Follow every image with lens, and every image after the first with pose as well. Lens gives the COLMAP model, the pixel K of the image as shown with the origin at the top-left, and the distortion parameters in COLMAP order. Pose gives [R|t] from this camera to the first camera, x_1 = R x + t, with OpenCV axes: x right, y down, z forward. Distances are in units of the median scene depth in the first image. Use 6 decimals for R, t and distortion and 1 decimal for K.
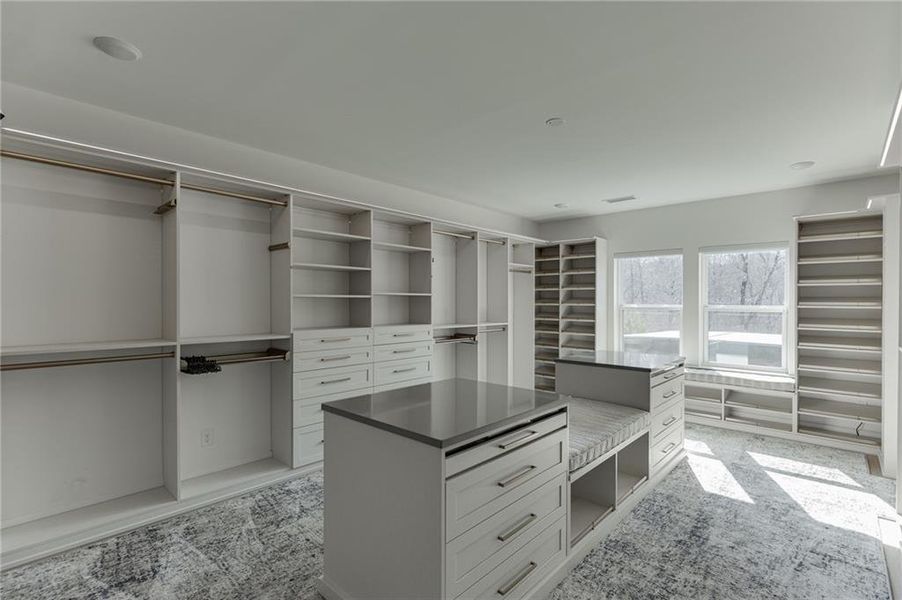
lens RADIAL K [[421.8, 0, 454.5], [0, 421.8, 302.0], [0, 0, 1]] dist [-0.002234, -0.000559]
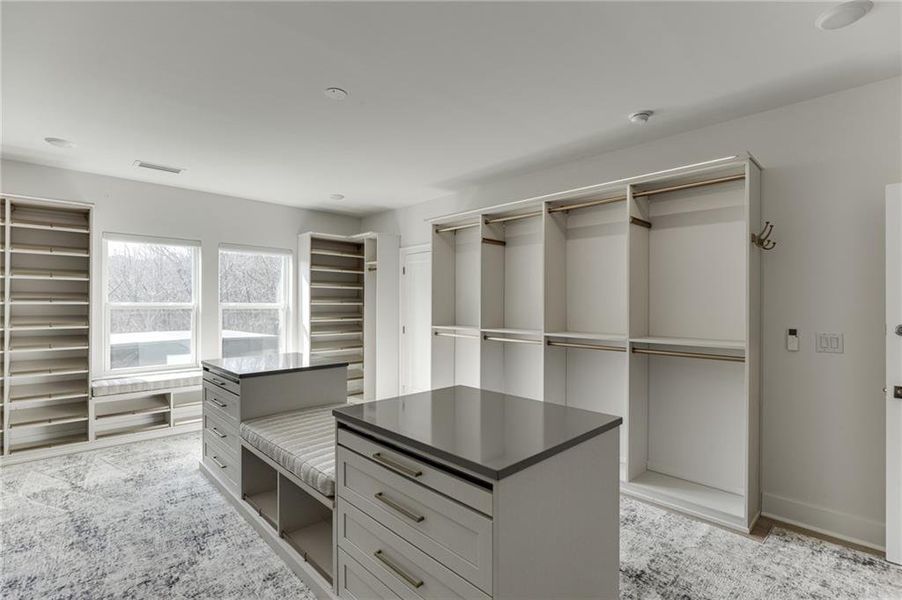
lens RADIAL K [[421.8, 0, 454.5], [0, 421.8, 302.0], [0, 0, 1]] dist [-0.002234, -0.000559]
pose [[0.060213, -0.001800, 0.998184, -0.348286], [-0.003638, 0.999991, 0.002023, 0.001843], [-0.998179, -0.003753, 0.060206, 0.399847]]
